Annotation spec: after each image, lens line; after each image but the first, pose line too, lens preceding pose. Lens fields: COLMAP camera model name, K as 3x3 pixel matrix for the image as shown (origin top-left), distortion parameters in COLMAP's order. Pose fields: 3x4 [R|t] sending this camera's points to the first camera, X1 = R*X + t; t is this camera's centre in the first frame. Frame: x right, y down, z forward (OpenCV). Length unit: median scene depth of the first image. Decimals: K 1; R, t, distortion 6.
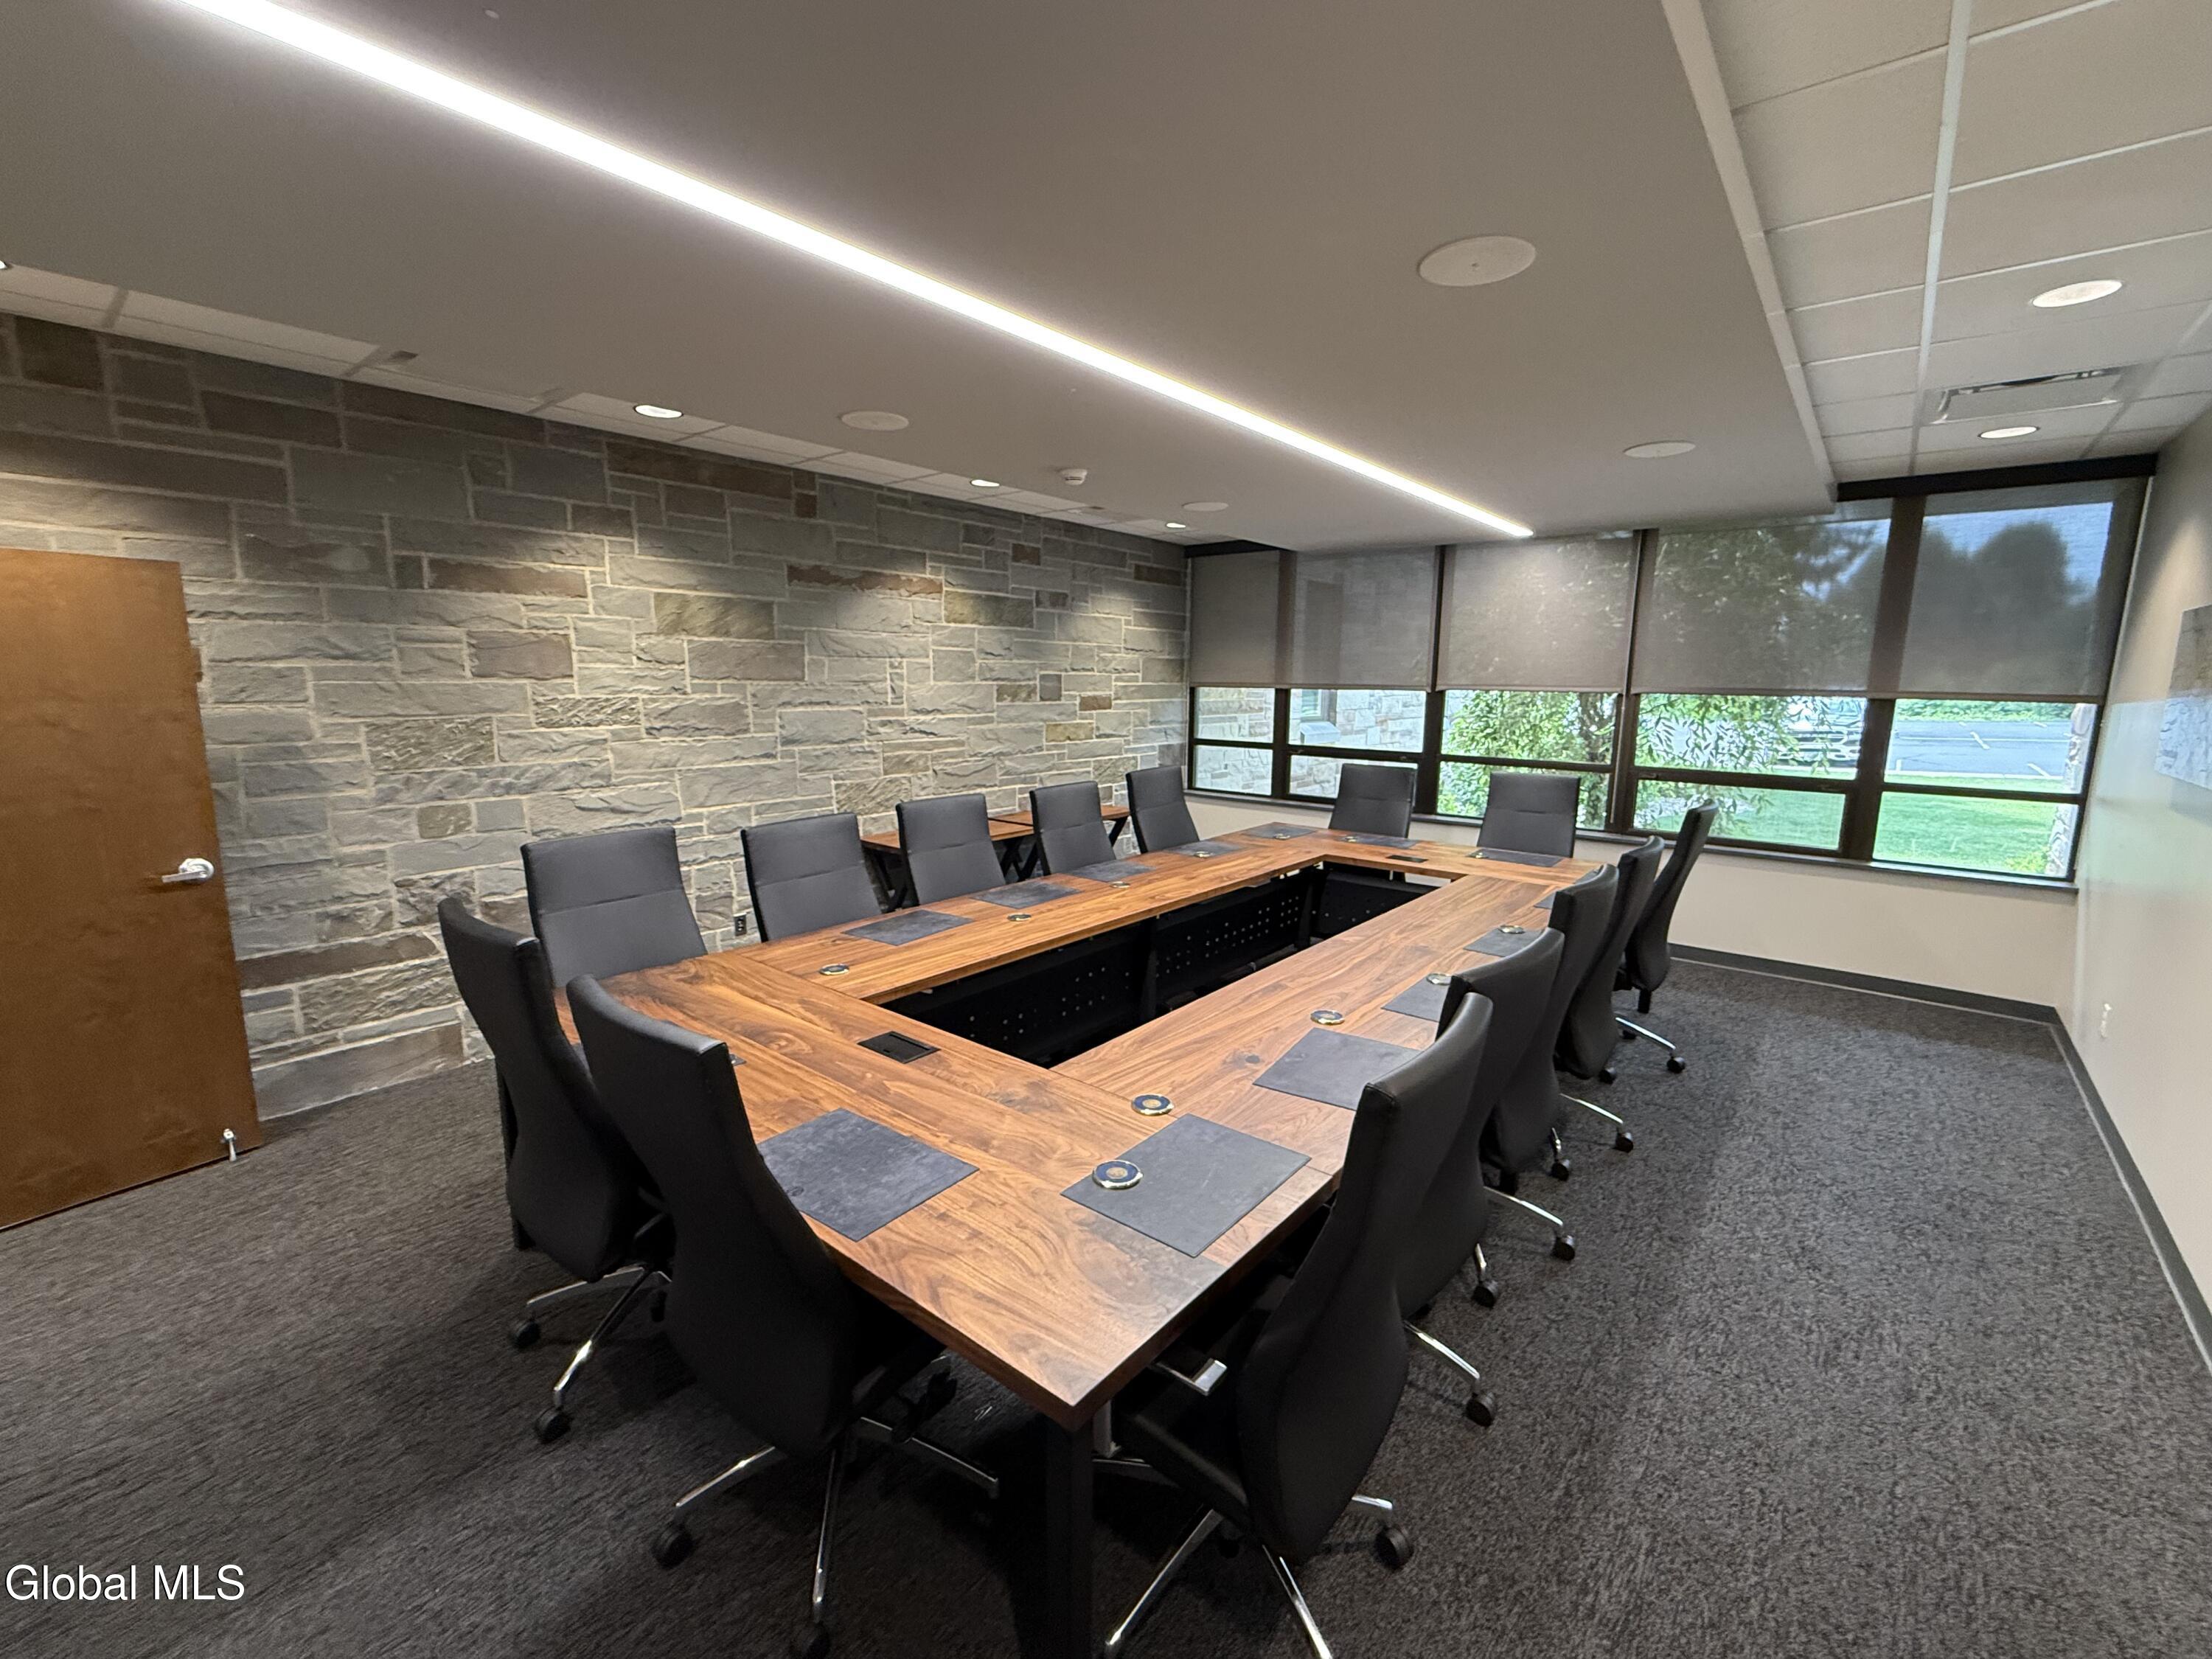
lens RADIAL K [[923.2, 0, 1104.6], [0, 923.2, 829.7], [0, 0, 1]] dist [-0.002488, 0.000129]
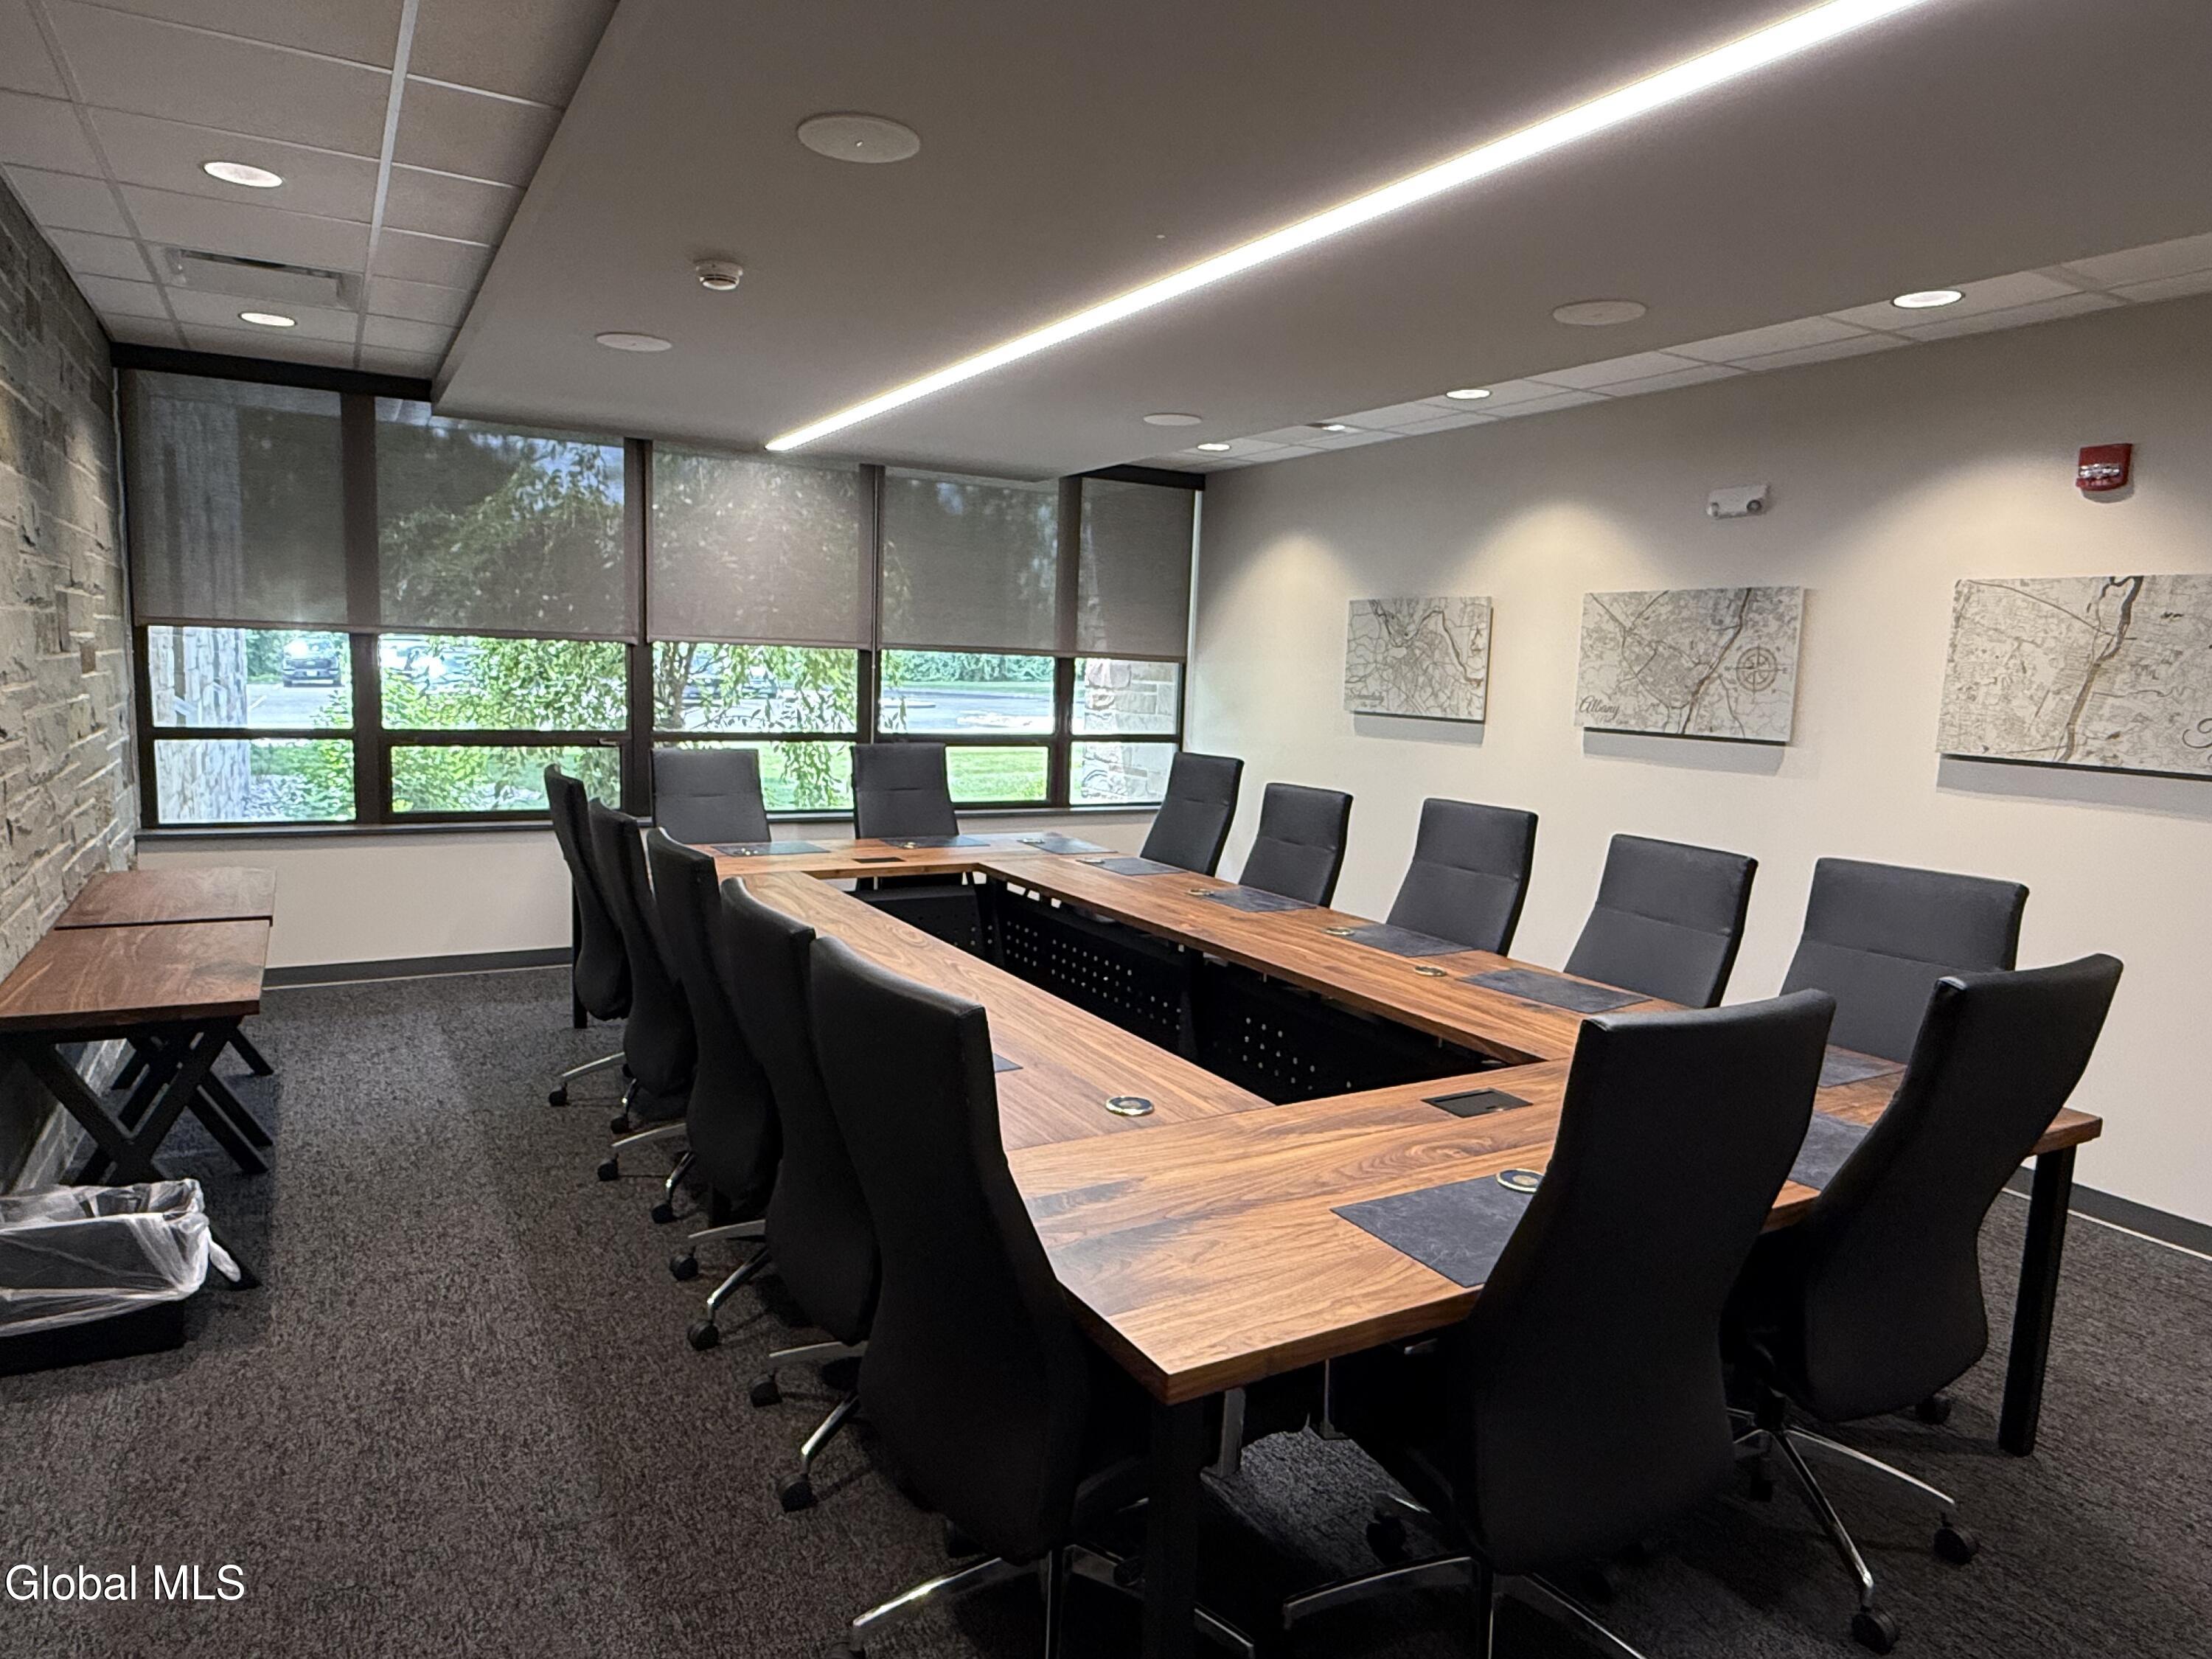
lens RADIAL K [[1346.6, 0, 1098.0], [0, 1346.6, 829.9], [0, 0, 1]] dist [0.008362, 0.001164]
pose [[0.357887, -0.115747, 0.926563, -0.705302], [0.123796, 0.989410, 0.075782, -0.062077], [-0.925522, 0.087584, 0.368426, 0.438429]]
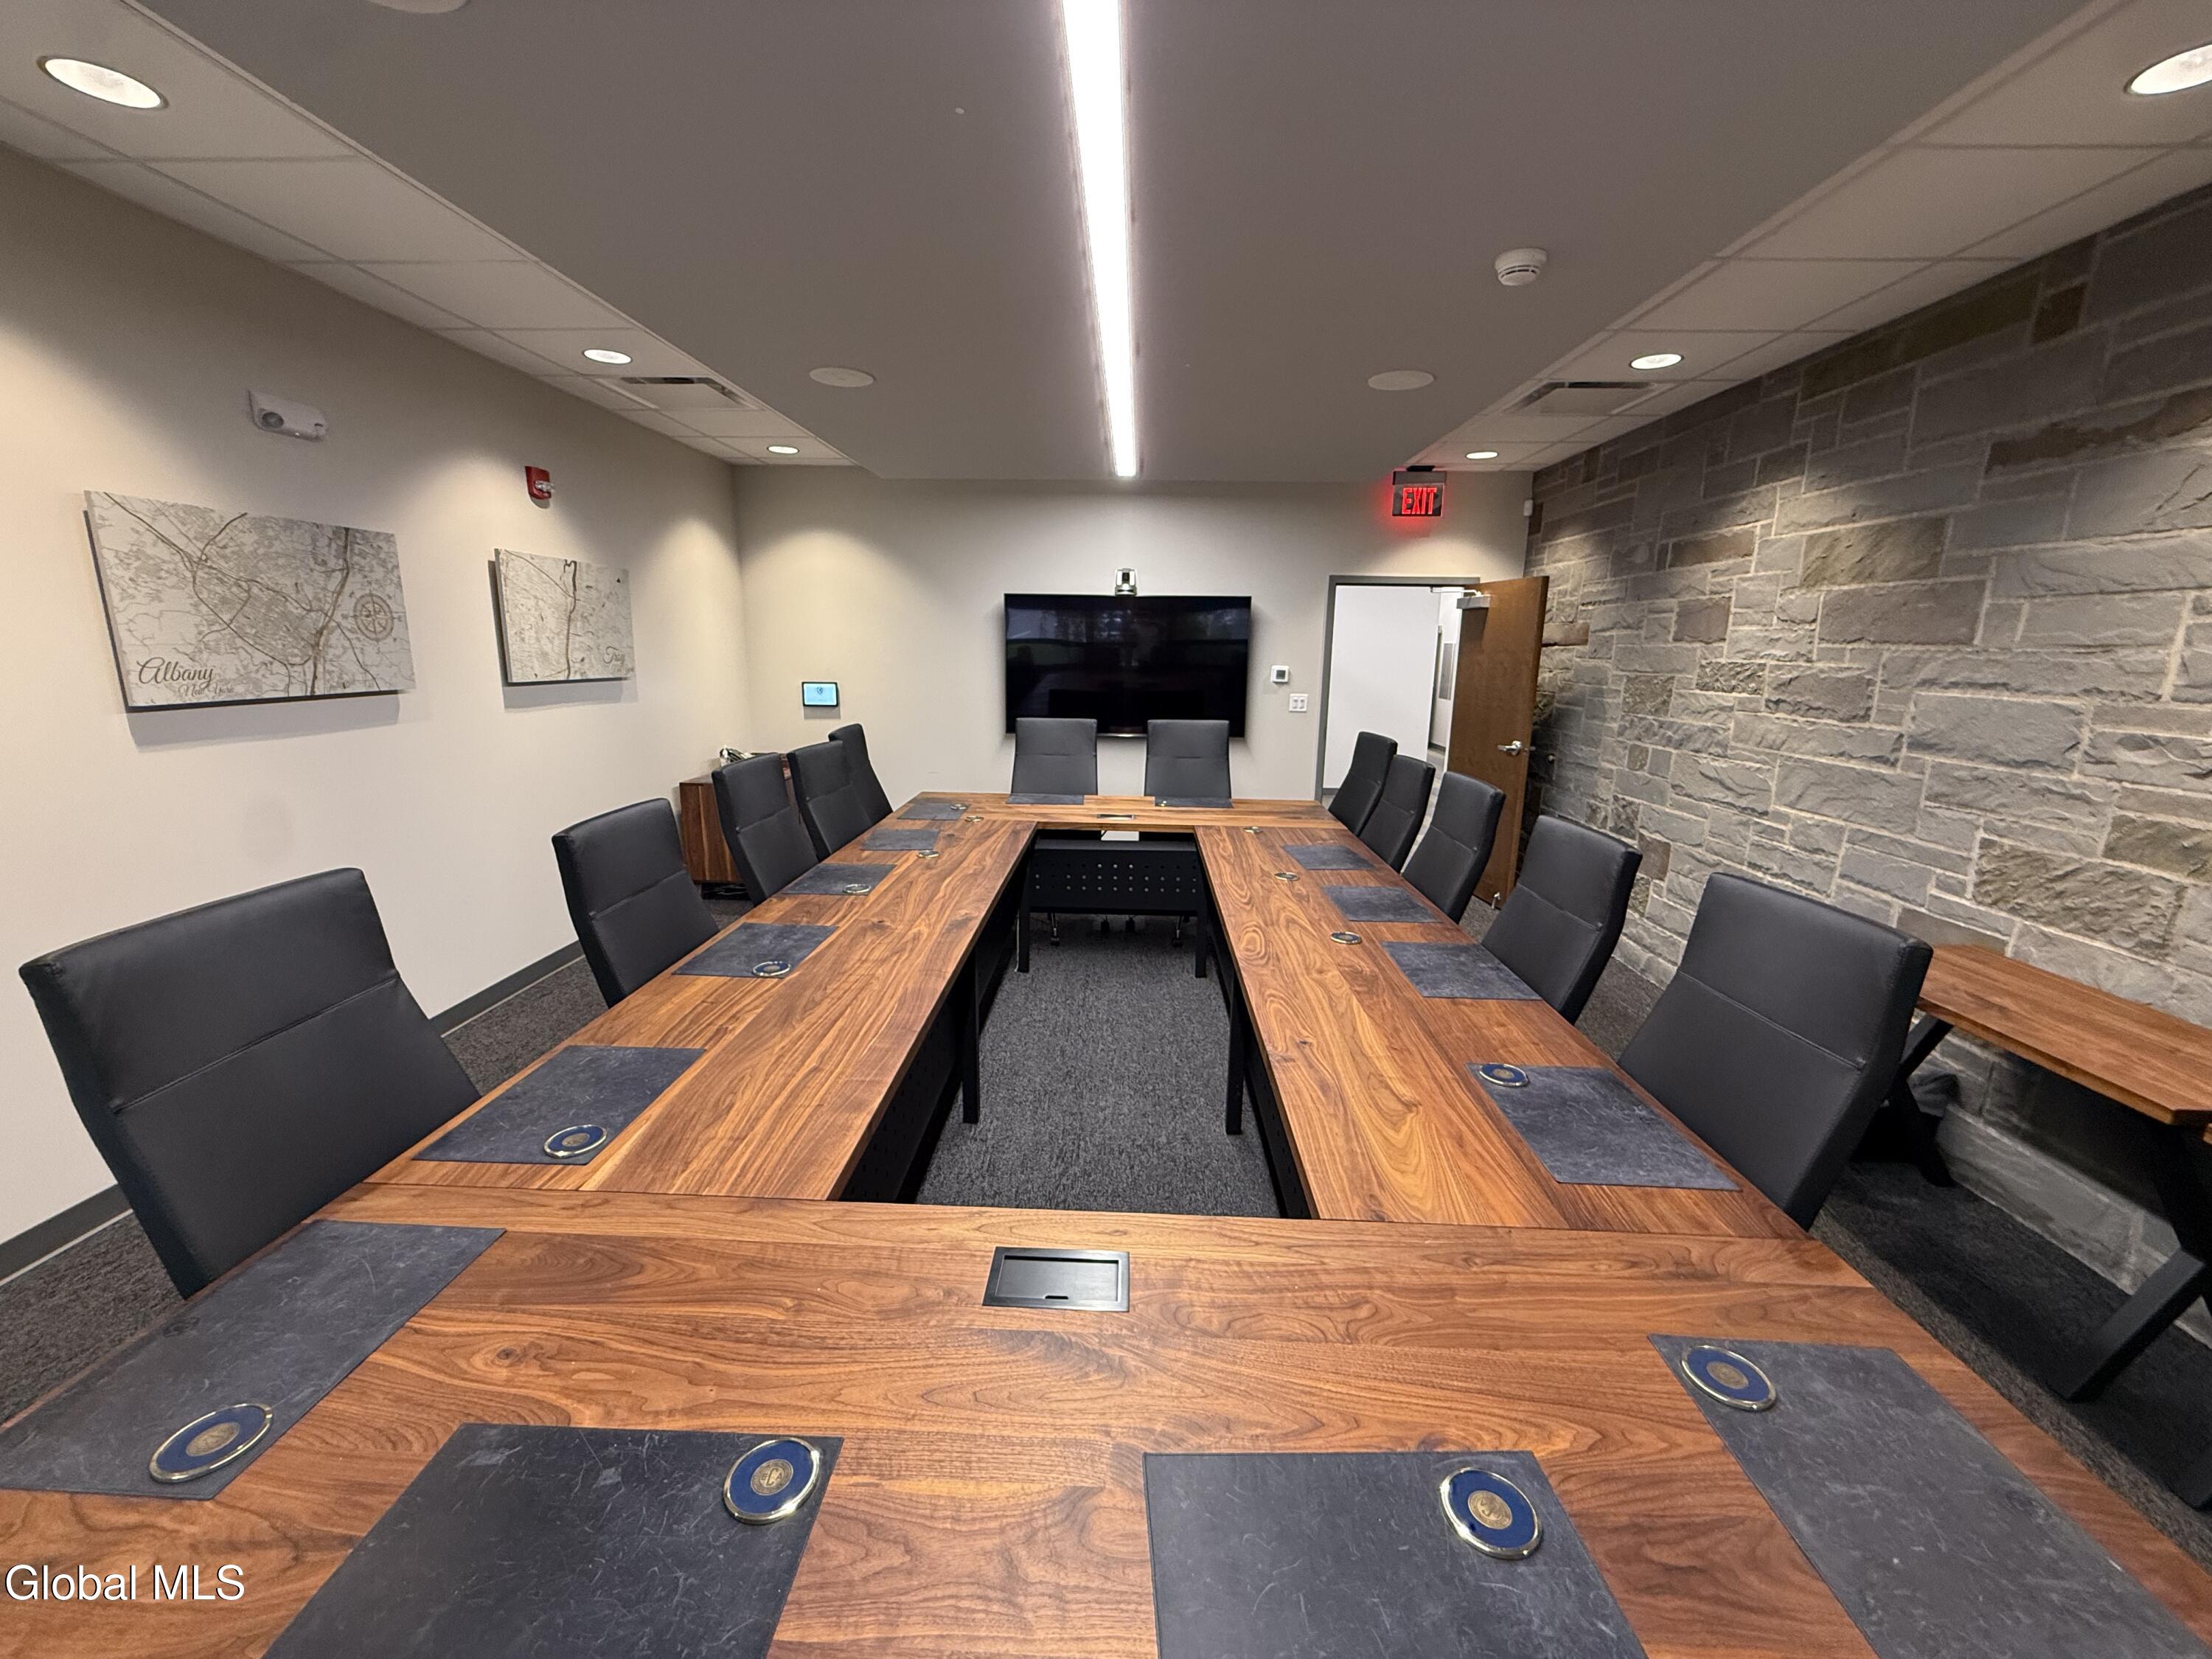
lens RADIAL K [[923.2, 0, 1104.6], [0, 923.2, 832.8], [0, 0, 1]] dist [-0.002488, 0.000129]
pose [[-0.798816, 0.098230, -0.593502, 0.495786], [-0.123529, 0.938770, 0.321638, -0.185097], [0.588756, 0.330244, -0.737770, 1.252228]]
